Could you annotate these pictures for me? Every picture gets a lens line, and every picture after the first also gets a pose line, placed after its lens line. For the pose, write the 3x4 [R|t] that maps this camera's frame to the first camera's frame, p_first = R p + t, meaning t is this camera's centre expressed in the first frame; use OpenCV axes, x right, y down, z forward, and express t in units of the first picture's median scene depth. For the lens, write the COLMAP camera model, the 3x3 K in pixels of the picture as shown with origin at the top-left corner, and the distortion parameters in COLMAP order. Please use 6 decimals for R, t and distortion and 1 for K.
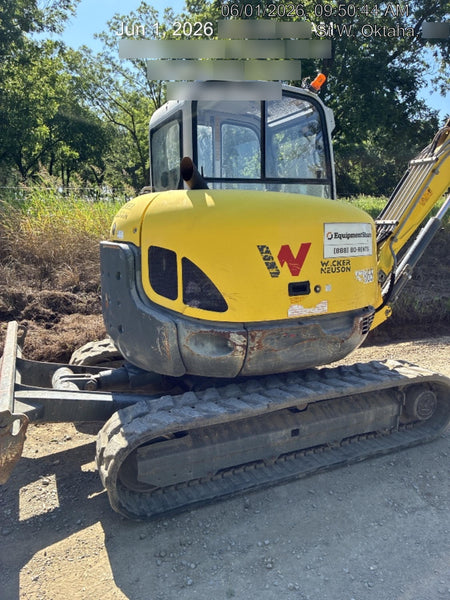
lens RADIAL K [[459.0, 0, 225.0], [0, 459.0, 300.0], [0, 0, 1]] dist [0.000120, -0.002117]
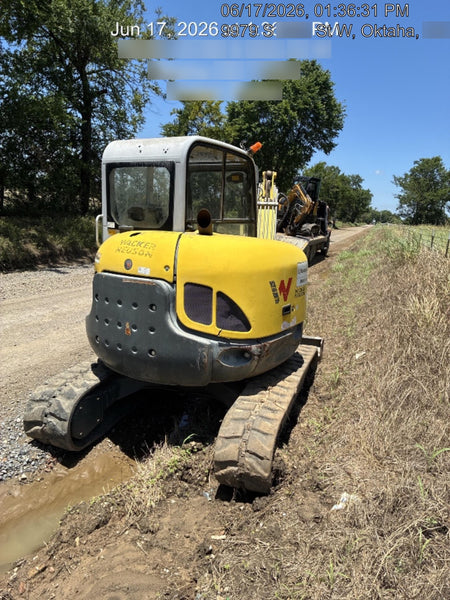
lens RADIAL K [[459.0, 0, 225.0], [0, 459.0, 300.0], [0, 0, 1]] dist [0.000120, -0.002117]
pose [[0.848909, -0.049062, 0.526258, -0.729355], [0.038289, 0.998775, 0.031349, -0.106176], [-0.527151, -0.006463, 0.849747, -0.087948]]
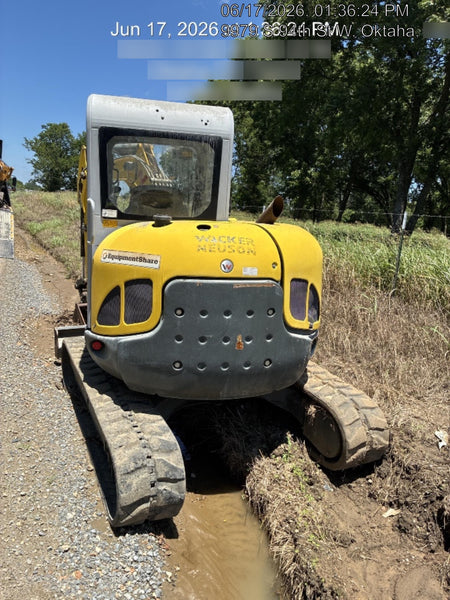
lens RADIAL K [[459.0, 0, 225.0], [0, 459.0, 300.0], [0, 0, 1]] dist [0.000120, -0.002117]
pose [[0.242626, -0.185788, 0.952164, -1.290337], [0.111921, 0.980298, 0.162758, -0.269485], [-0.963642, 0.067077, 0.258639, 0.885378]]
